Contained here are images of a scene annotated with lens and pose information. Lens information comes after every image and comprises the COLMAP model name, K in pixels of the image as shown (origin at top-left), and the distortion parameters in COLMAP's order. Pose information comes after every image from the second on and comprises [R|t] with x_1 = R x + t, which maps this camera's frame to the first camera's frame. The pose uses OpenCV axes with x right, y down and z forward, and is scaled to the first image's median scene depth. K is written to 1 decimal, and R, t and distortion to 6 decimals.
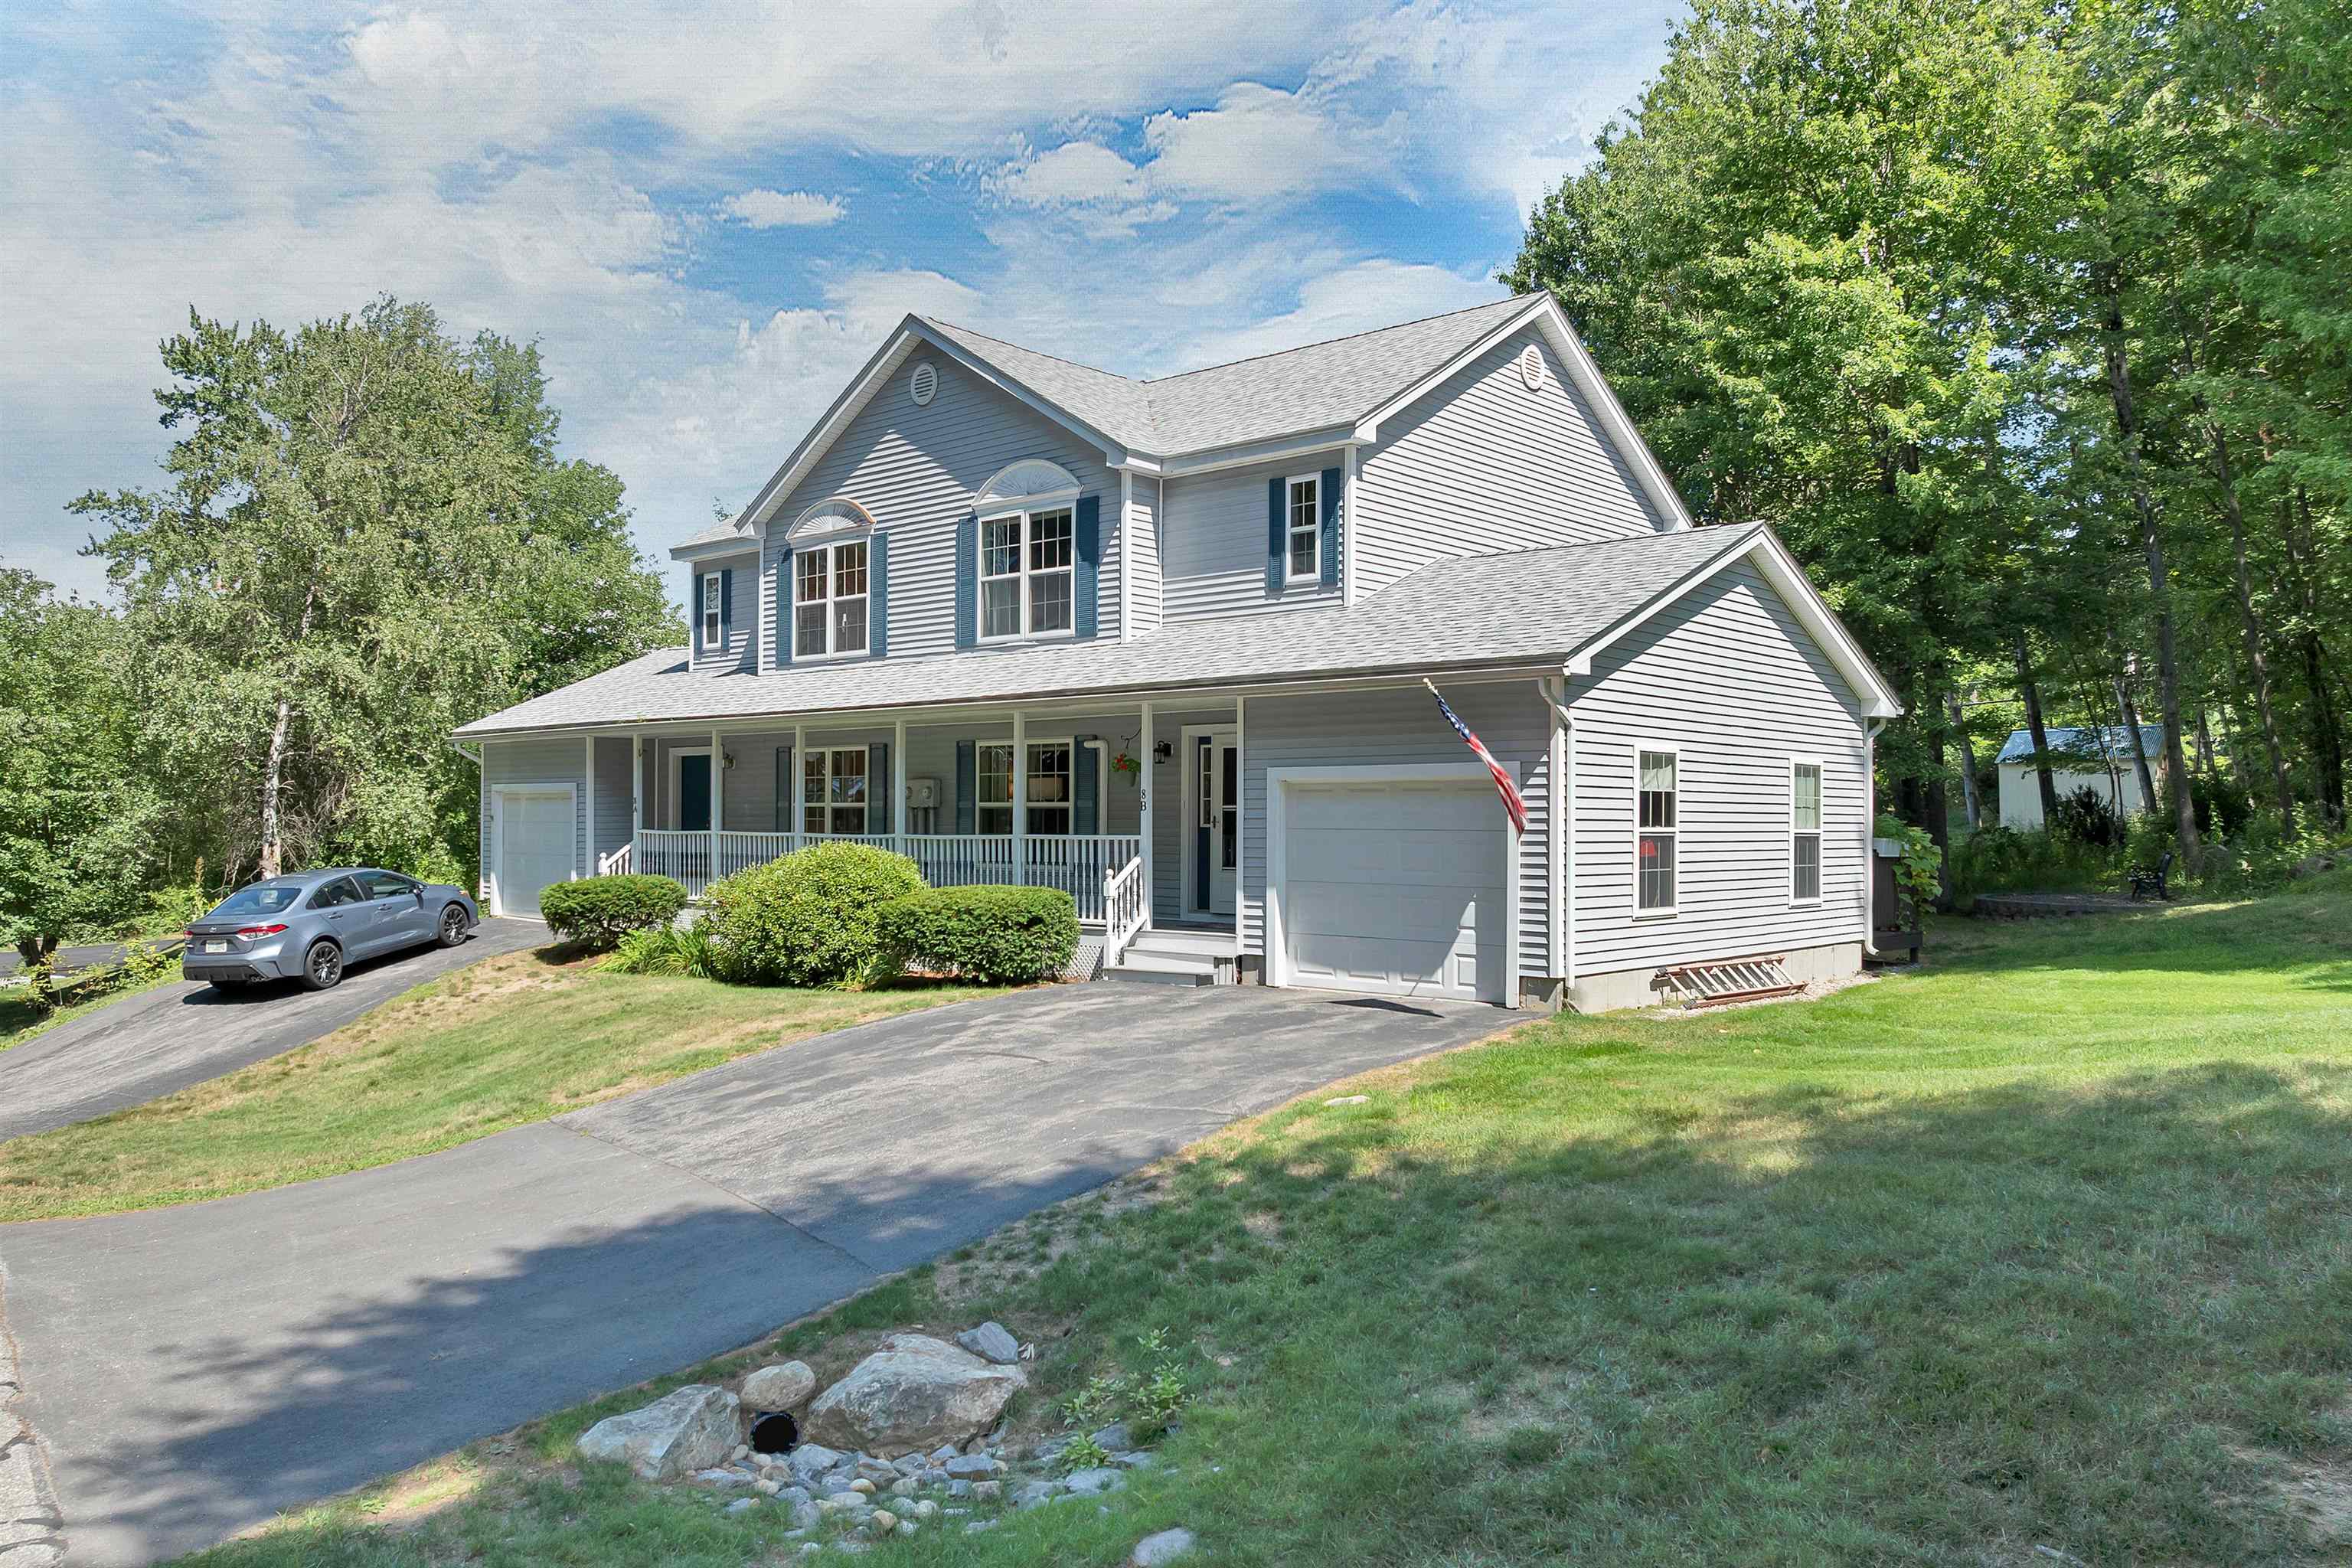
lens RADIAL K [[1685.7, 0, 1184.1], [0, 1685.7, 798.8], [0, 0, 1]] dist [-0.001514, -0.093939]
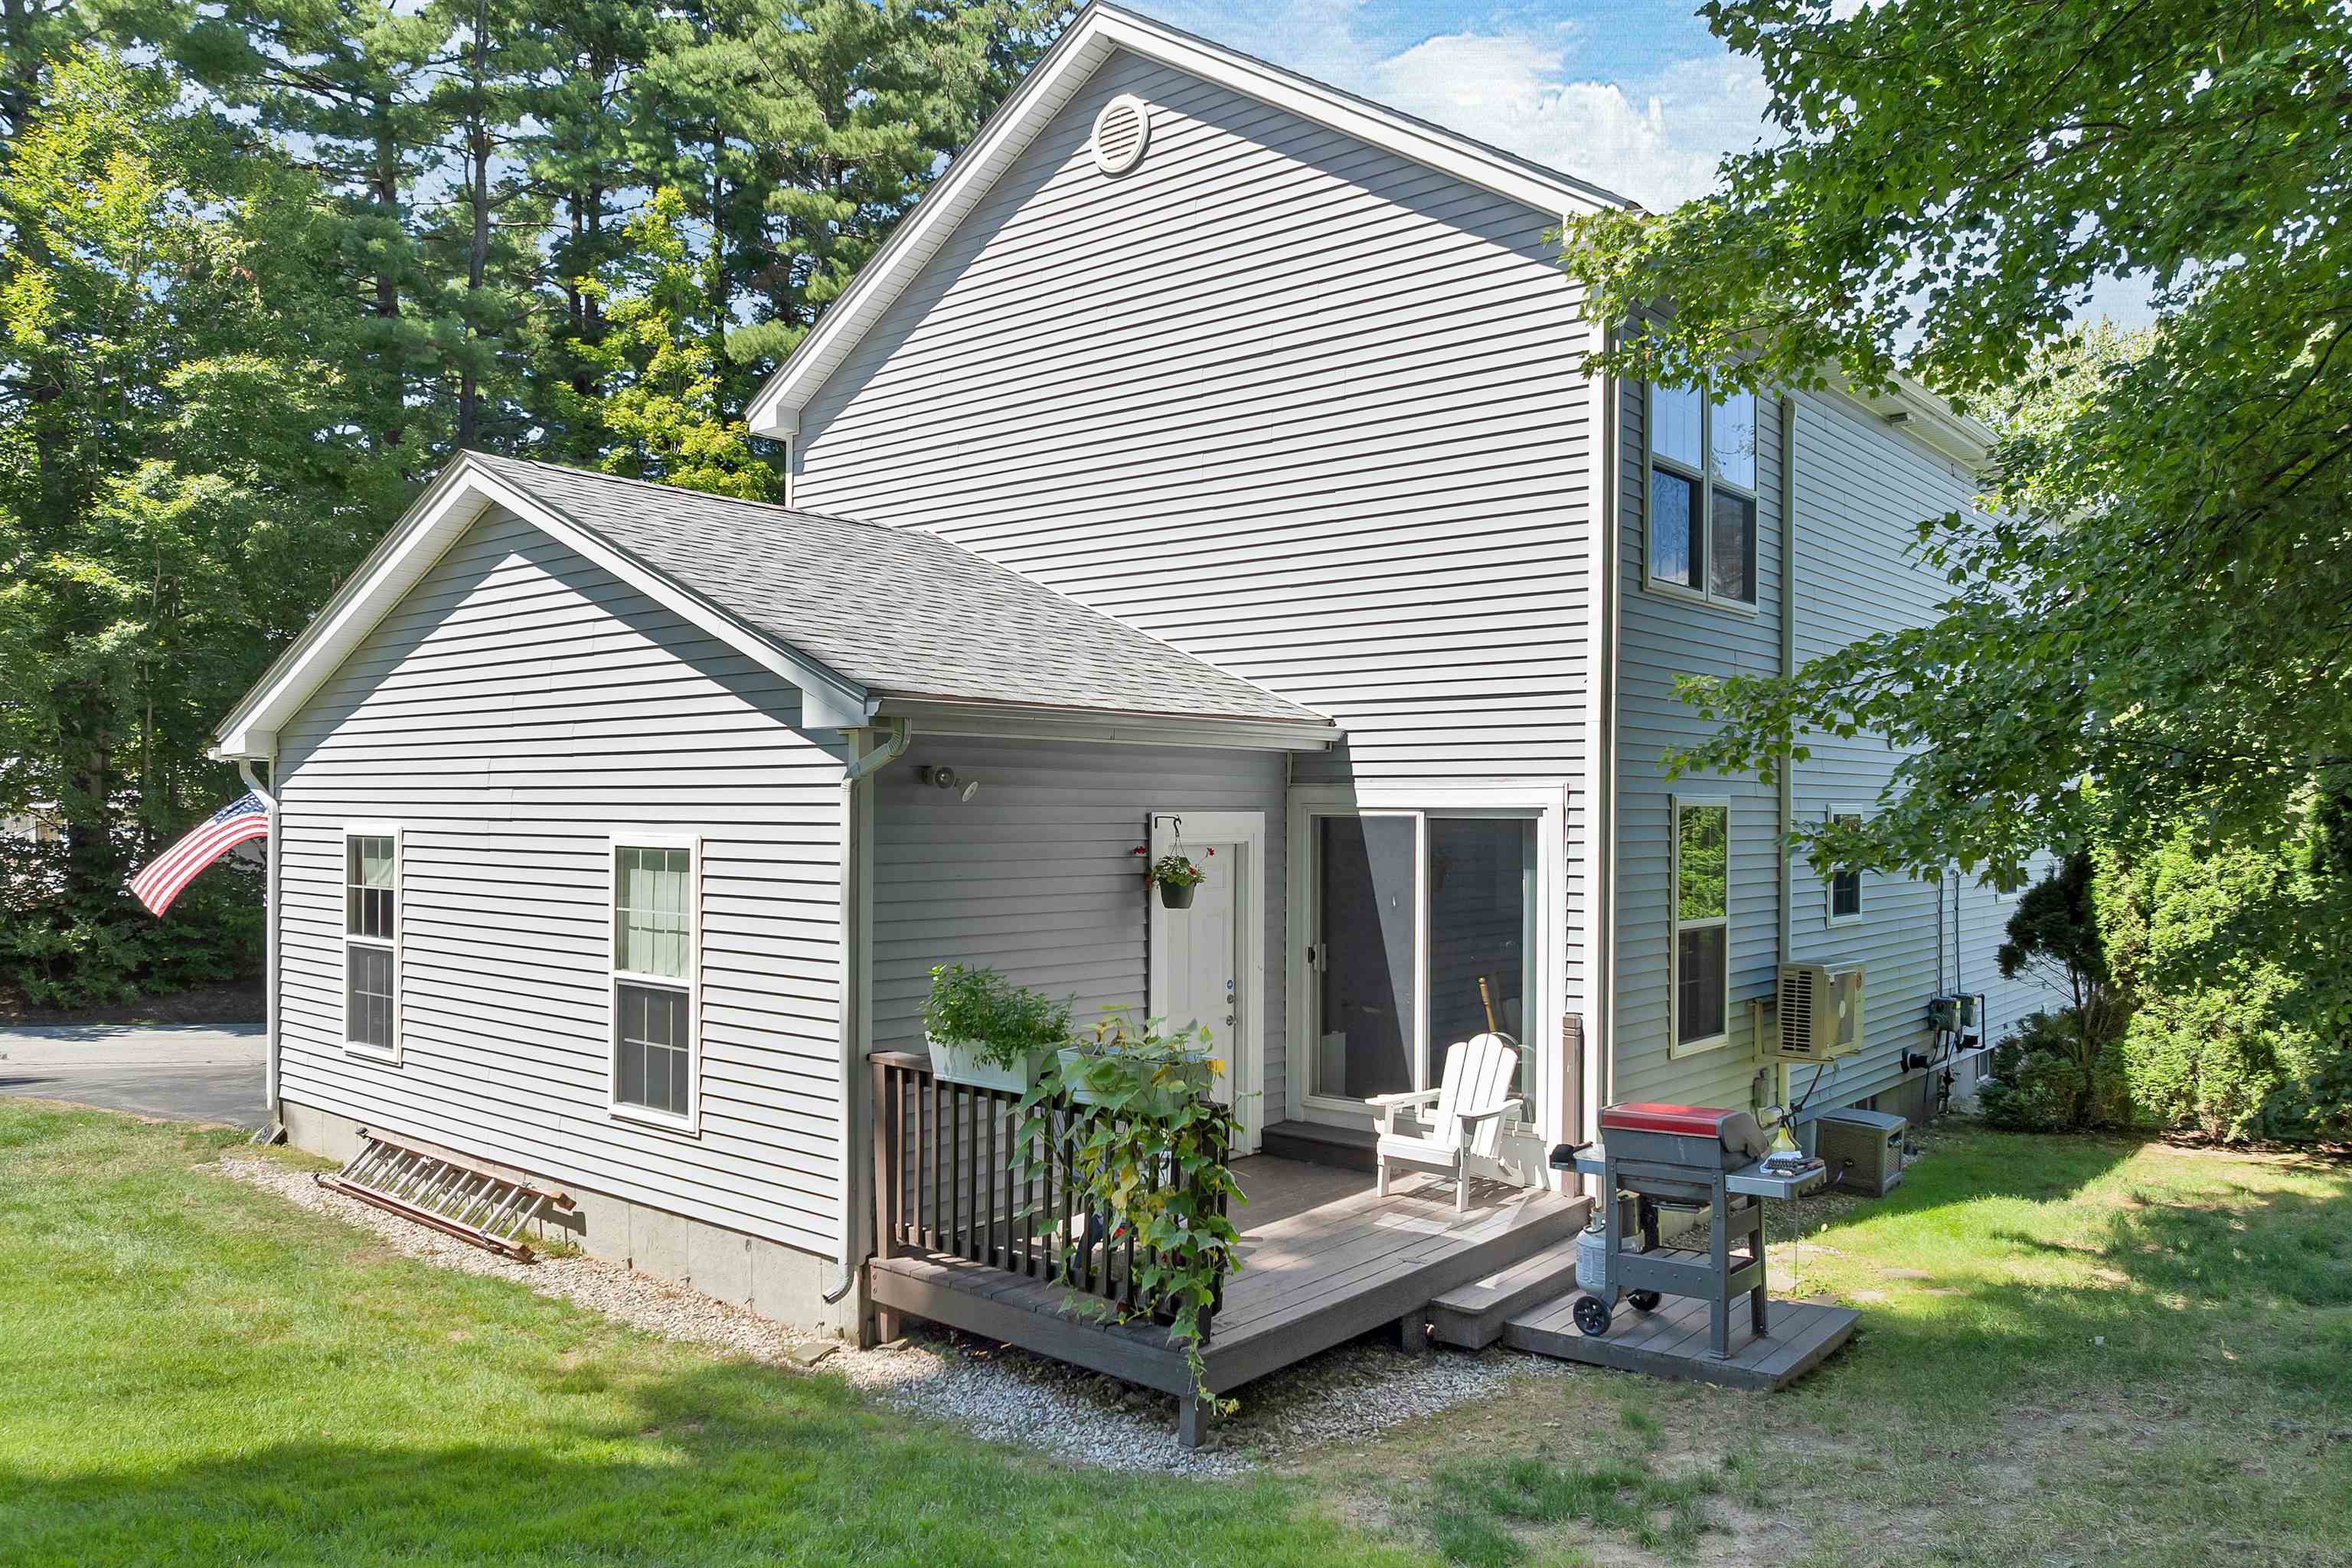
lens RADIAL K [[1695.3, 0, 1176.0], [0, 1695.3, 799.0], [0, 0, 1]] dist [-0.029501, -0.009270]
pose [[0.035355, -0.010894, -0.999315, 0.872693], [0.009301, 0.999901, -0.010571, -0.027598], [0.999332, -0.008921, 0.035452, 1.122278]]
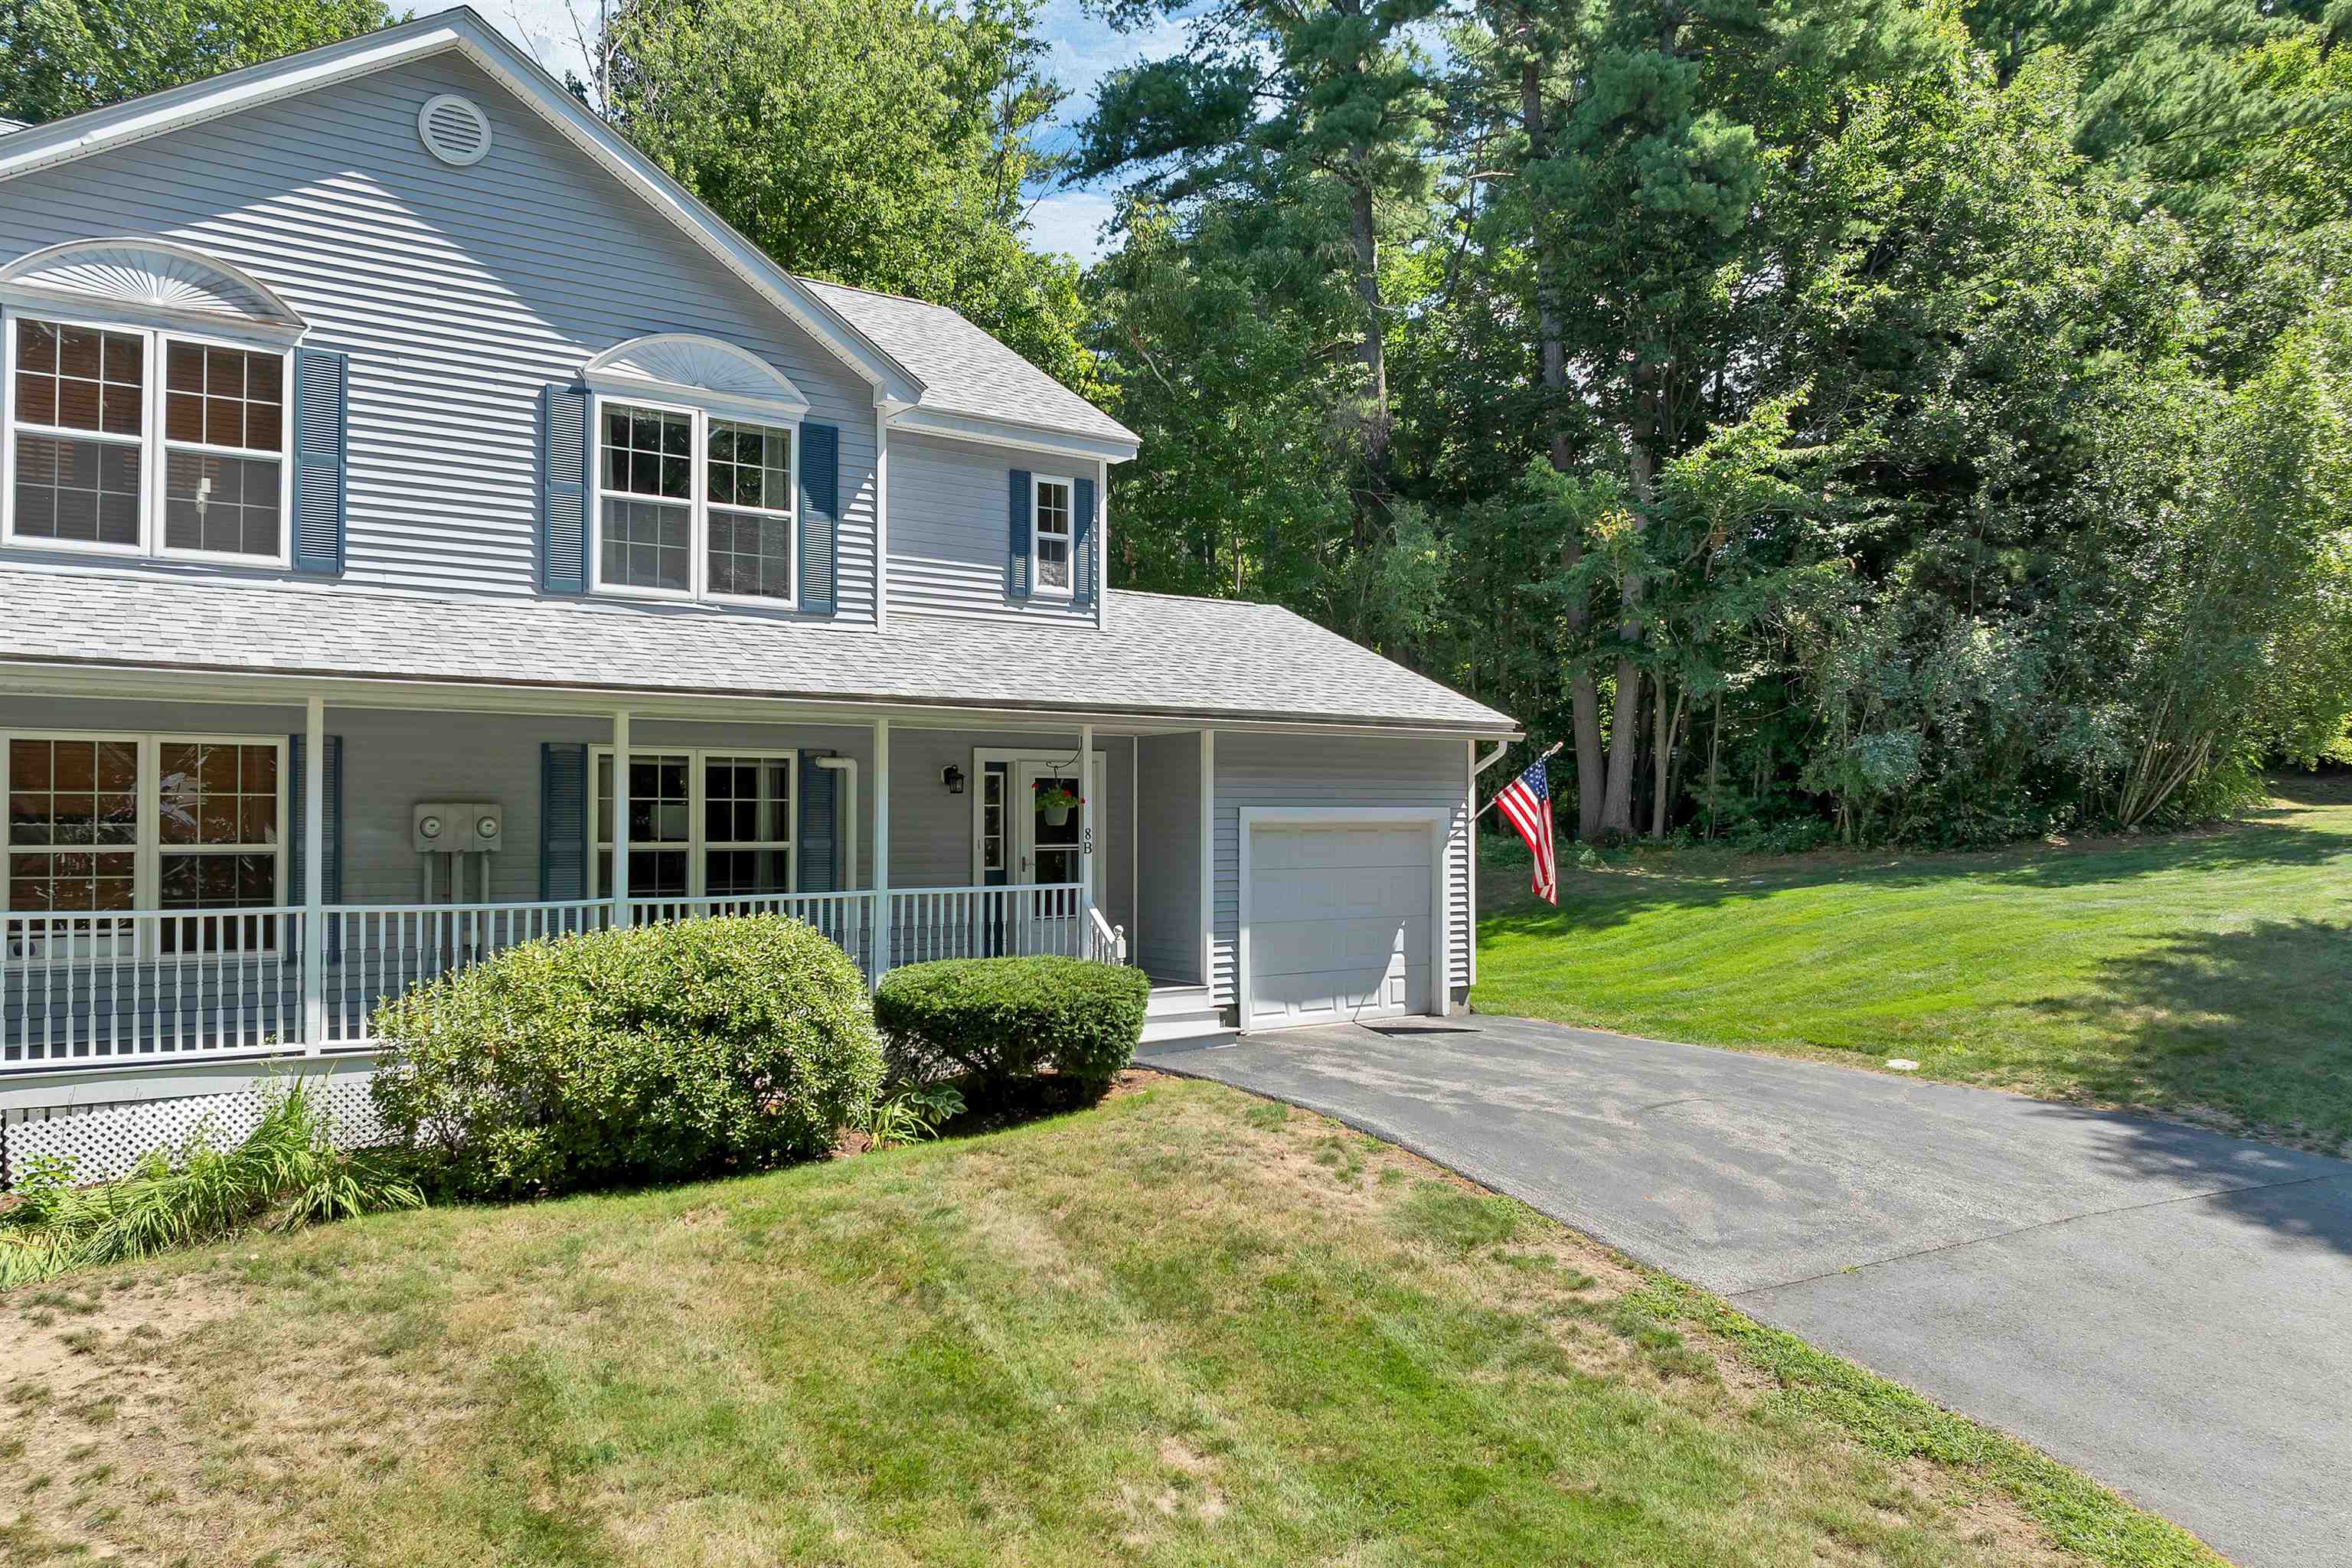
lens RADIAL K [[1695.3, 0, 1176.0], [0, 1695.3, 799.0], [0, 0, 1]] dist [-0.029501, -0.009270]
pose [[0.195962, 0.008779, 0.980572, -0.796105], [-0.011462, 0.999912, -0.006661, -0.014167], [-0.980544, -0.009934, 0.196046, 0.750047]]
